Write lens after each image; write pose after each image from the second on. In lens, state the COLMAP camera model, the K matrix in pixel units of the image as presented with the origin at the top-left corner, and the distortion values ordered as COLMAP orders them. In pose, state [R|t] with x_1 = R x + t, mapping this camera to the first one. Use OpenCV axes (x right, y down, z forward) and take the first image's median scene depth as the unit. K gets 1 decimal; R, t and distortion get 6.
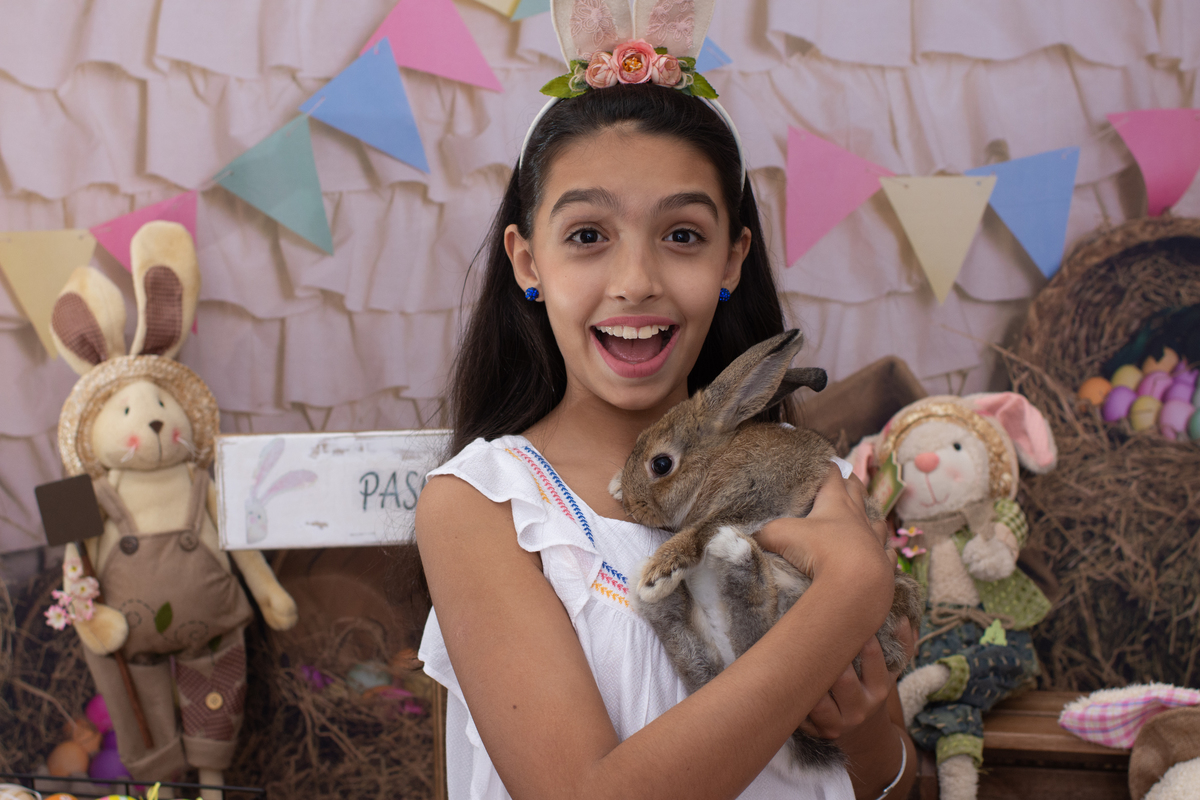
lens RADIAL K [[1848.1, 0, 618.1], [0, 1848.1, 399.1], [0, 0, 1]] dist [-0.109255, 0.081825]
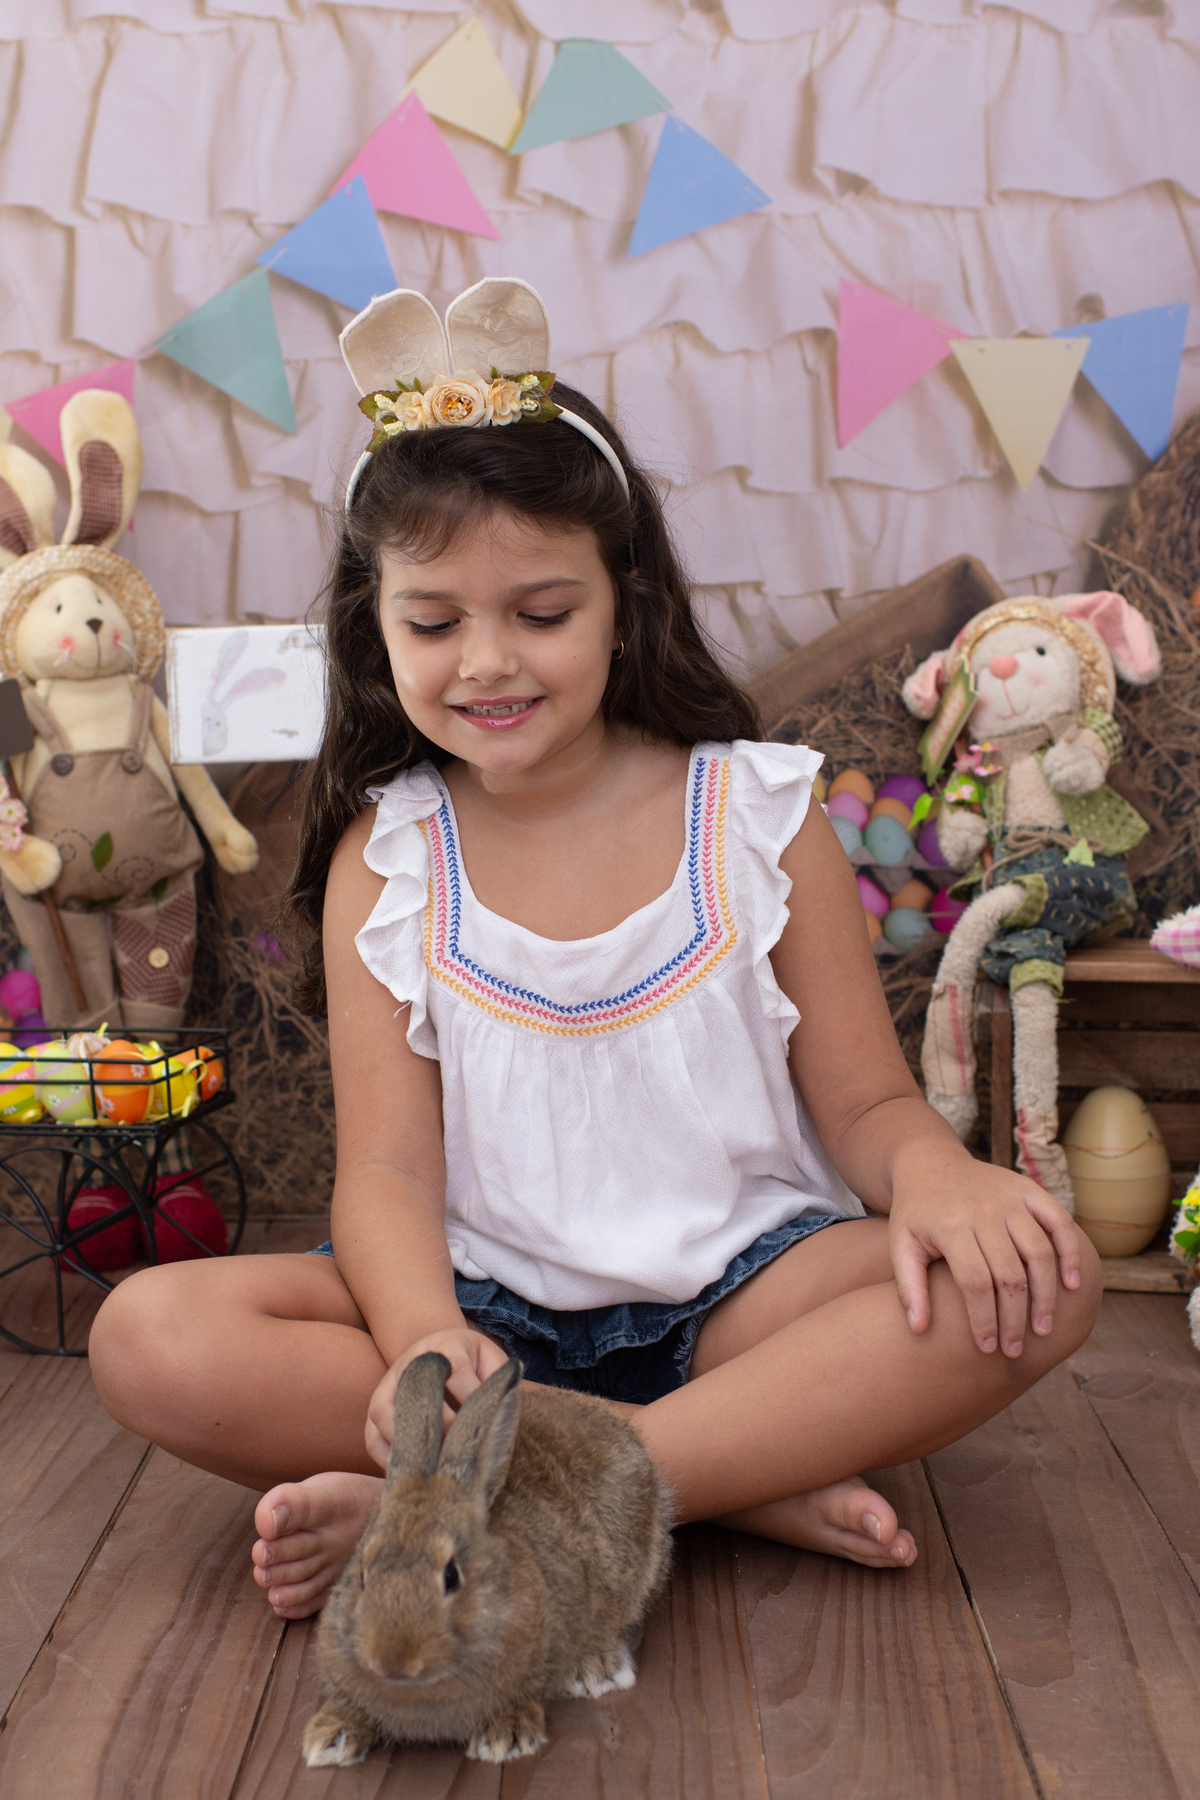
lens RADIAL K [[2889.6, 0, 621.0], [0, 2889.6, 885.2], [0, 0, 1]] dist [-0.115573, 0.104555]
pose [[0.999985, -0.003431, -0.004214, -0.002700], [0.003431, 0.999994, 0.000142, 0.126890], [0.004214, -0.000157, 0.999991, -0.307673]]
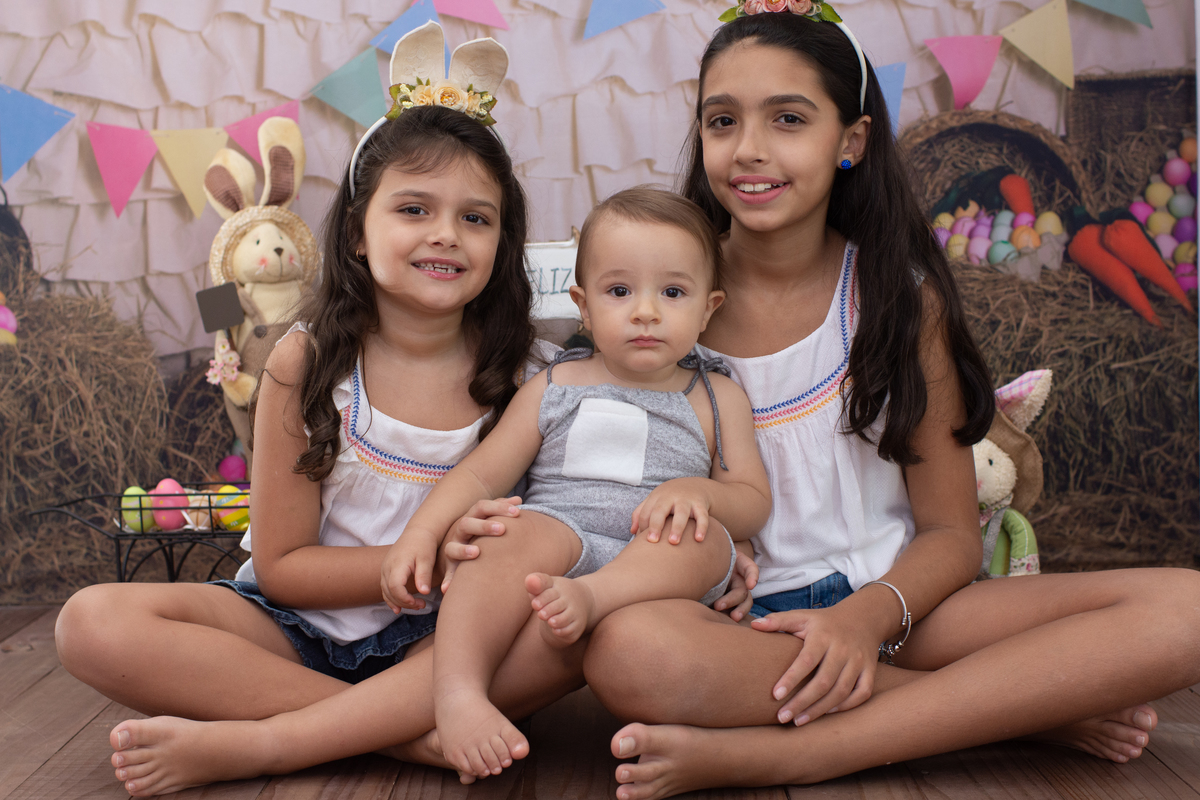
lens RADIAL K [[1908.6, 0, 635.2], [0, 1908.6, 382.2], [0, 0, 1]] dist [-0.097351, 0.043580]
pose [[0.999717, -0.014750, 0.018688, 0.004622], [0.015565, 0.998900, -0.044235, 0.179383], [-0.018015, 0.044513, 0.998846, -0.492427]]
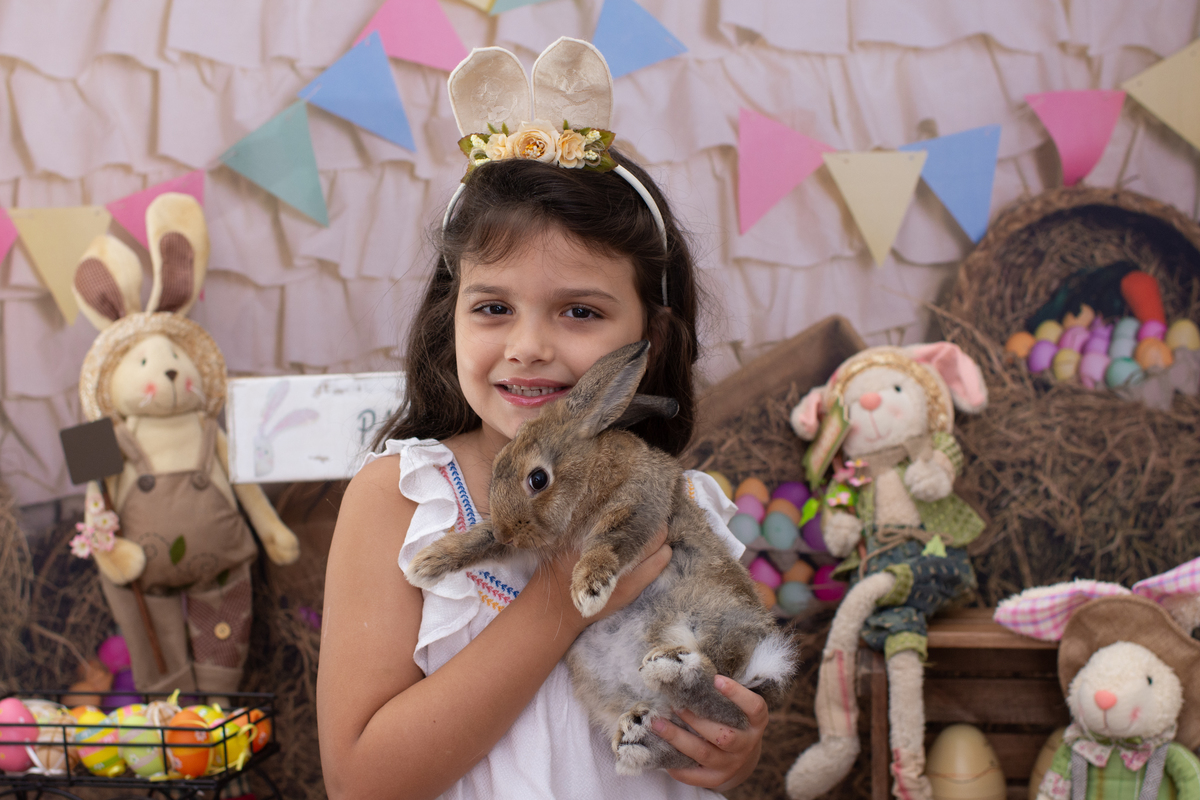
lens RADIAL K [[1848.1, 0, 618.1], [0, 1848.1, 399.1], [0, 0, 1]] dist [-0.109255, 0.081825]
pose [[0.999373, -0.011464, 0.033497, -0.020173], [0.013281, 0.998423, -0.054549, 0.086679], [-0.032819, 0.054960, 0.997949, -0.097192]]
